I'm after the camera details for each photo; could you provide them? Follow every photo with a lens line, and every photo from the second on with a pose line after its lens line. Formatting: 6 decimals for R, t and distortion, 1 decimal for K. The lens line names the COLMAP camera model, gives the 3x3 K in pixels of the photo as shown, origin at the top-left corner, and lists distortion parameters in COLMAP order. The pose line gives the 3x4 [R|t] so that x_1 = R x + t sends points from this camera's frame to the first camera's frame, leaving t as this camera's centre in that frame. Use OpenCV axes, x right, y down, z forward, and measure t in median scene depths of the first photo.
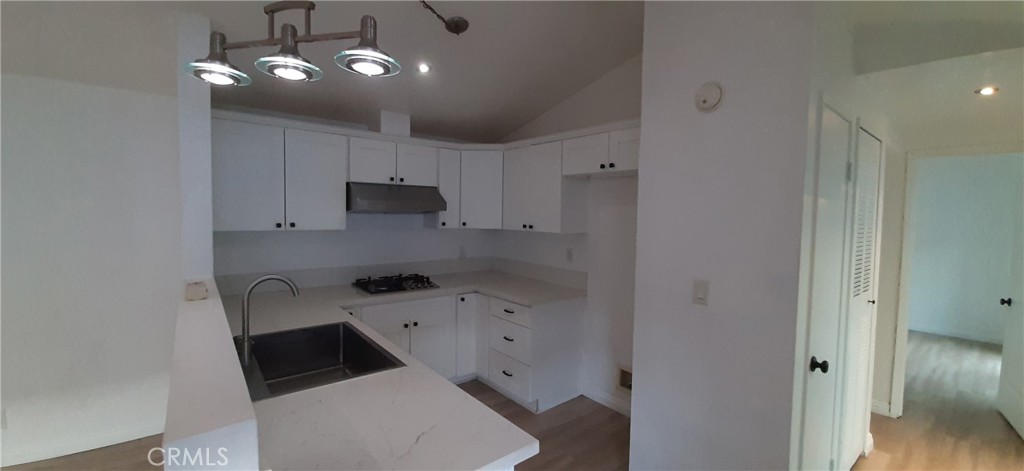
lens RADIAL K [[400.7, 0, 507.9], [0, 400.7, 232.6], [0, 0, 1]] dist [-0.014401, -0.004706]
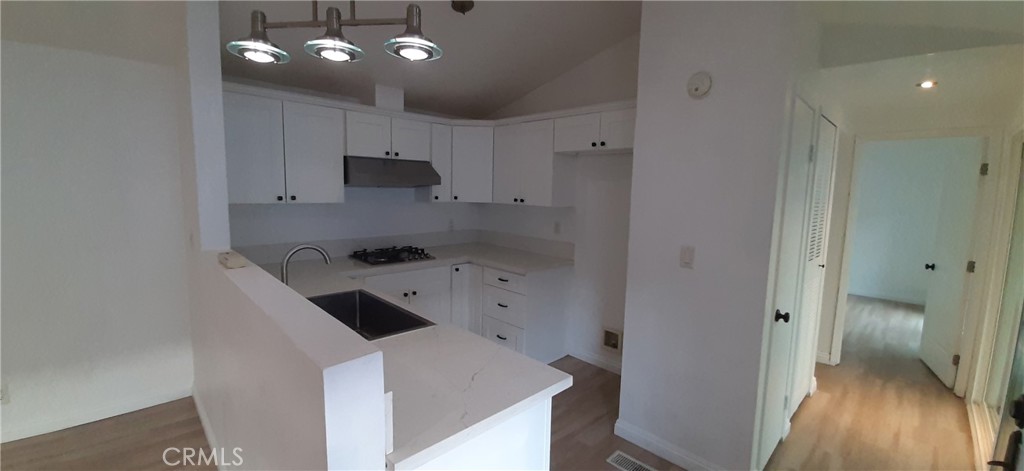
lens RADIAL K [[400.7, 0, 508.4], [0, 400.7, 235.0], [0, 0, 1]] dist [-0.014401, -0.004706]
pose [[0.996177, -0.004915, 0.087225, -0.102546], [-0.001163, 0.997582, 0.069492, 0.003802], [-0.087356, -0.069328, 0.993762, -0.077395]]
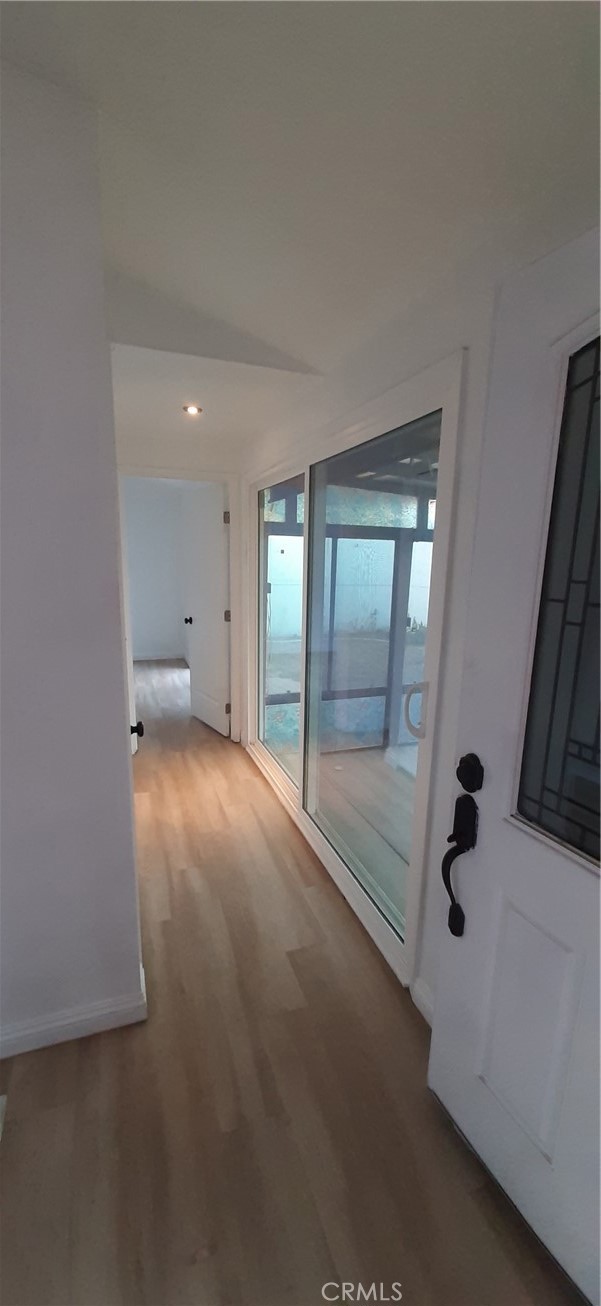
lens RADIAL K [[511.1, 0, 303.8], [0, 511.1, 662.6], [0, 0, 1]] dist [-0.014401, -0.004706]
pose [[0.317786, -0.199212, 0.926999, -0.006485], [0.026572, 0.979166, 0.201314, 0.011476], [-0.947790, -0.039343, 0.316459, 0.254119]]
